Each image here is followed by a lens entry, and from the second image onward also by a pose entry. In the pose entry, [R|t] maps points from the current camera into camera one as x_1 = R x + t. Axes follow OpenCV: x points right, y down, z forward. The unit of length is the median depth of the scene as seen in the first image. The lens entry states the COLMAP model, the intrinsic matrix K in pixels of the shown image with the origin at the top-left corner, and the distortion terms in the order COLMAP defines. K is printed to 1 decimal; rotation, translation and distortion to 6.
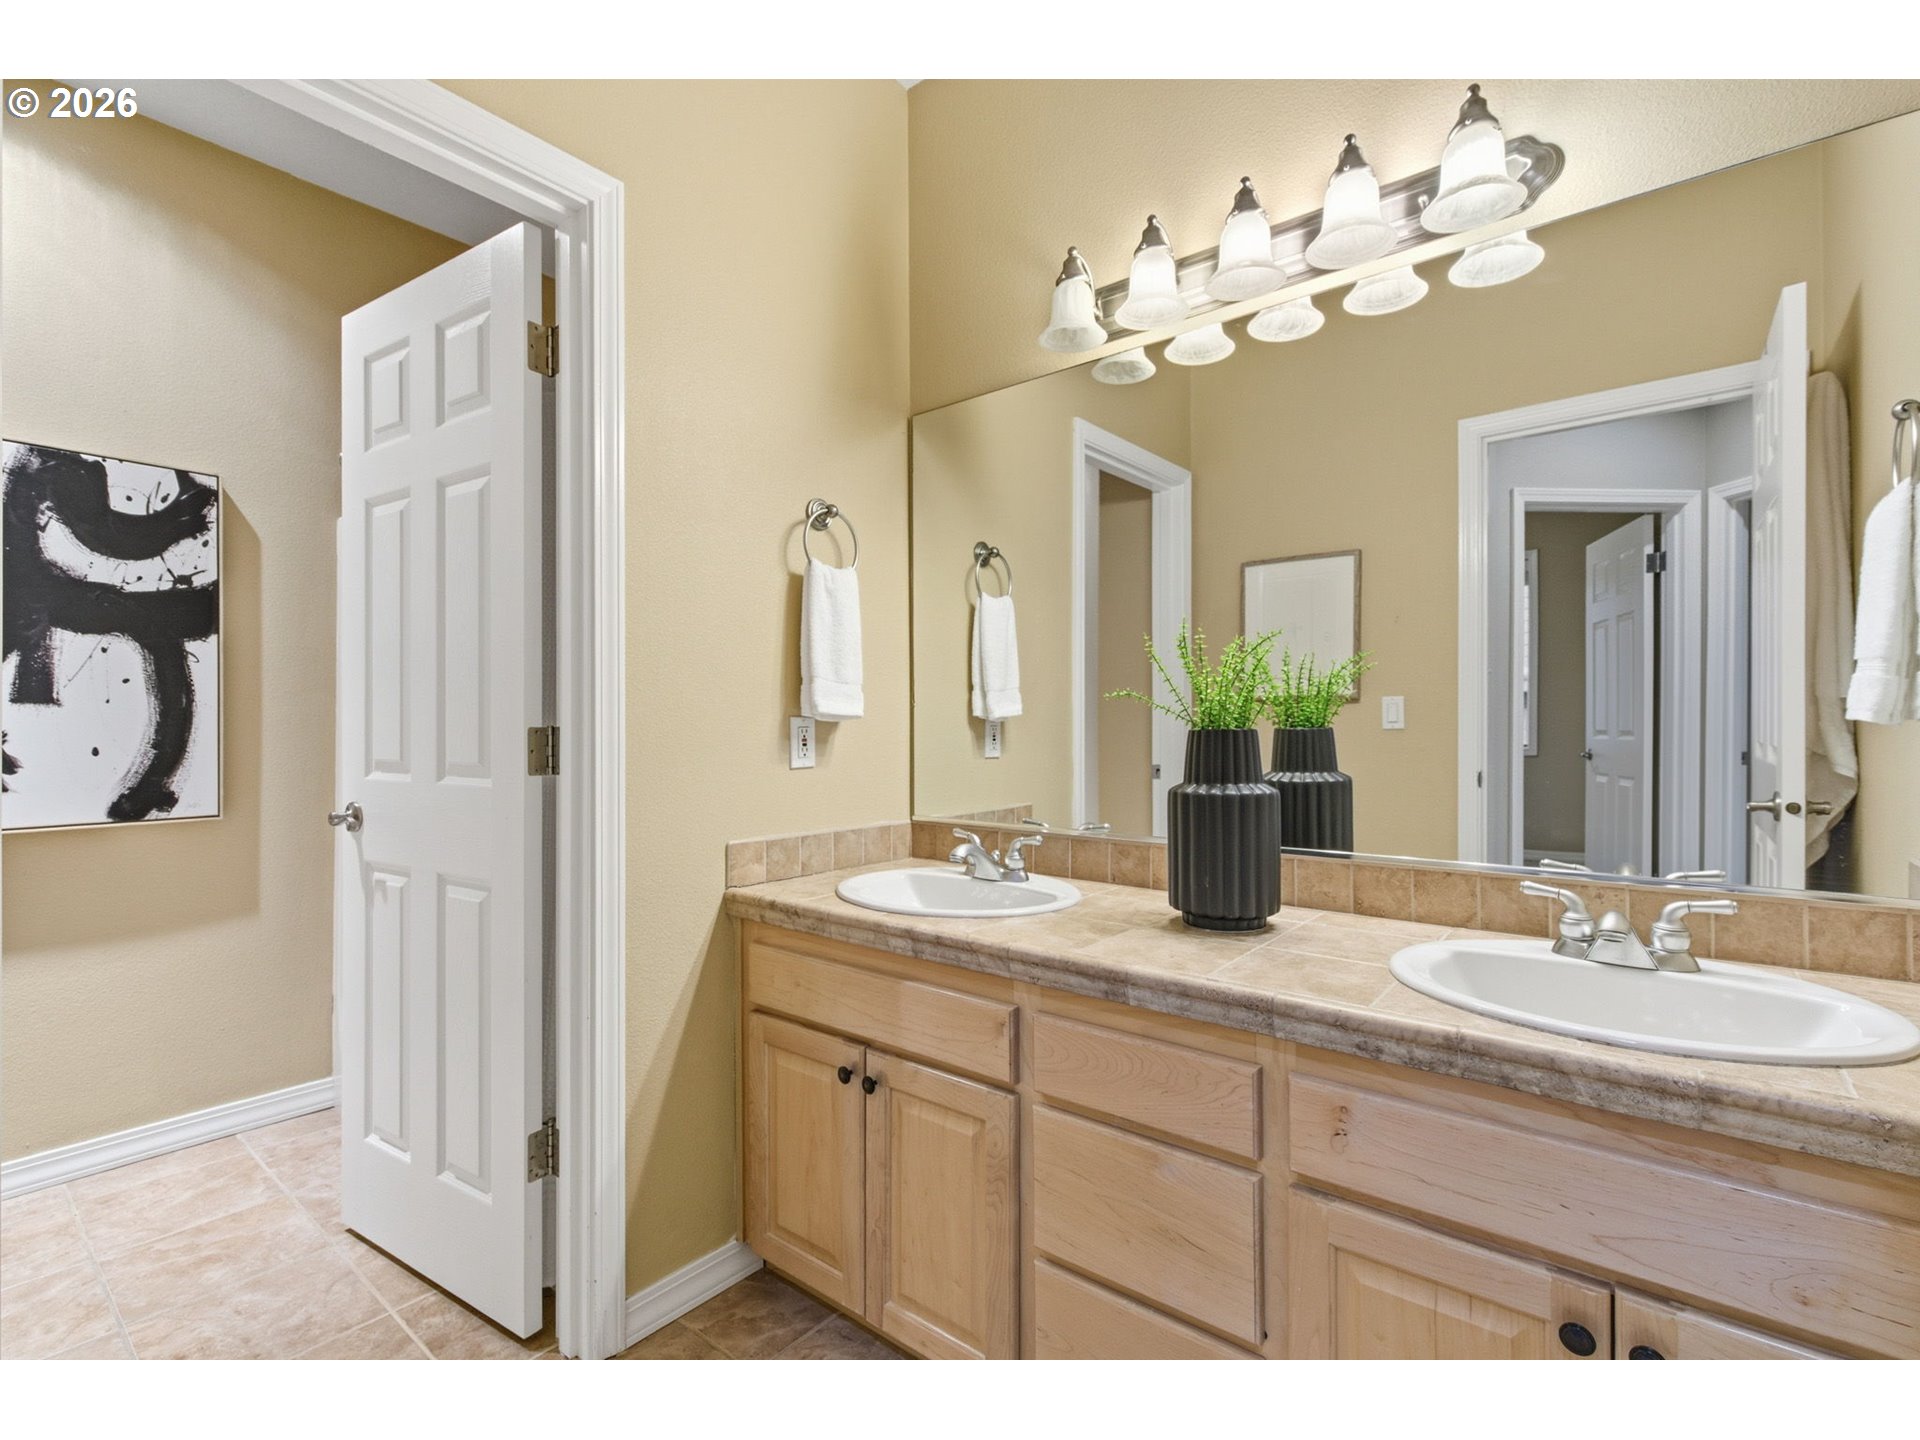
lens RADIAL K [[872.0, 0, 960.0], [0, 872.0, 720.0], [0, 0, 1]] dist [-0.000791, -0.000446]
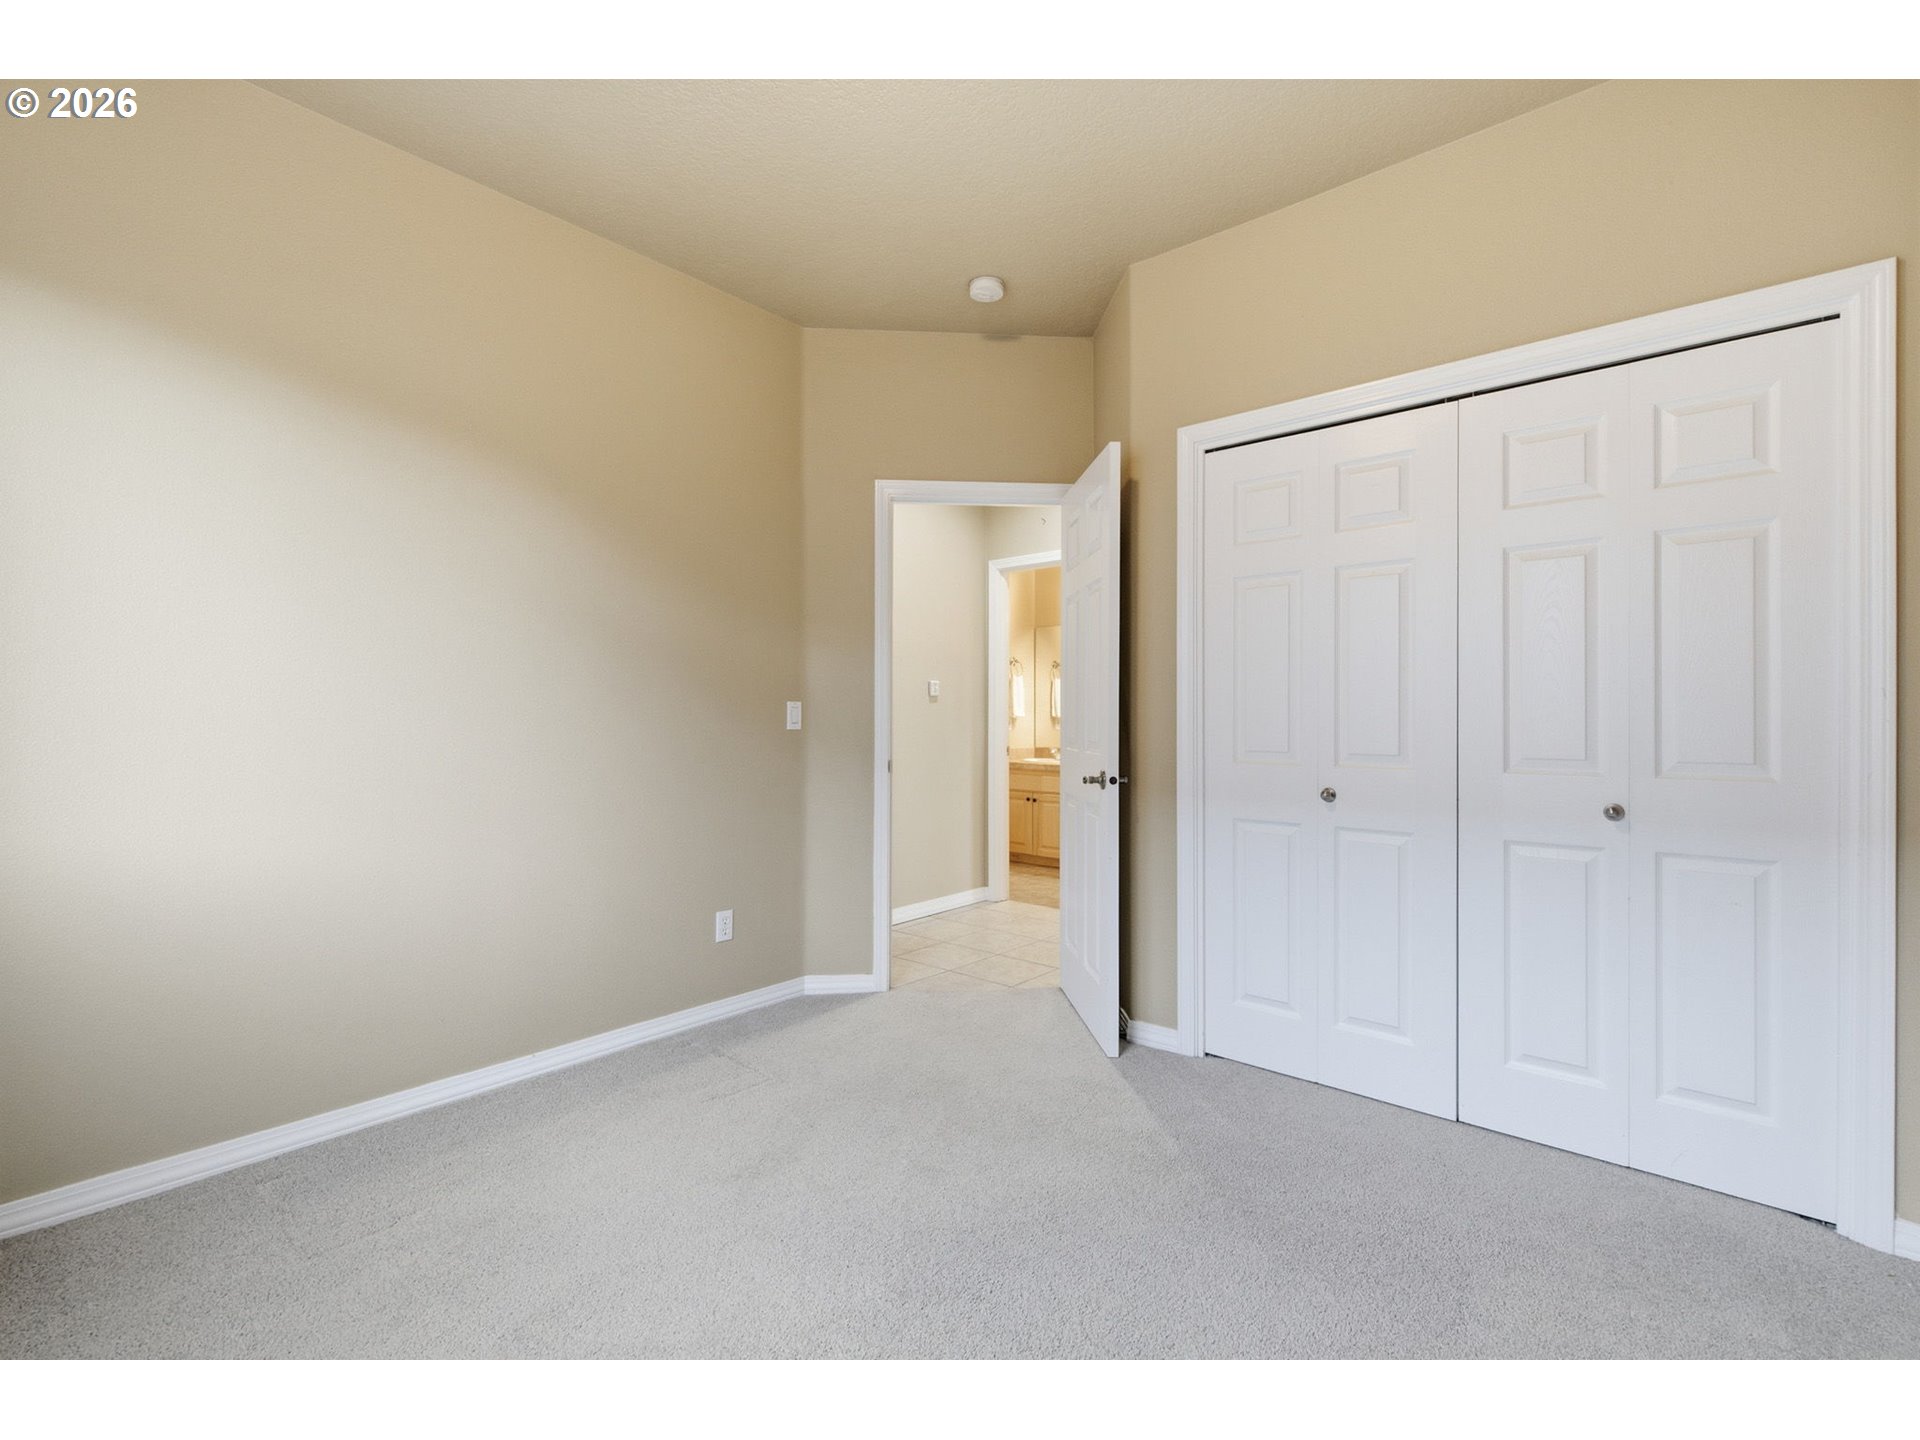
lens RADIAL K [[872.0, 0, 960.0], [0, 872.0, 720.0], [0, 0, 1]] dist [-0.000791, -0.000446]
pose [[0.999552, -0.001383, -0.029893, -0.246902], [0.001398, 0.999999, 0.000494, 0.008423], [0.029892, -0.000536, 0.999553, -2.424974]]
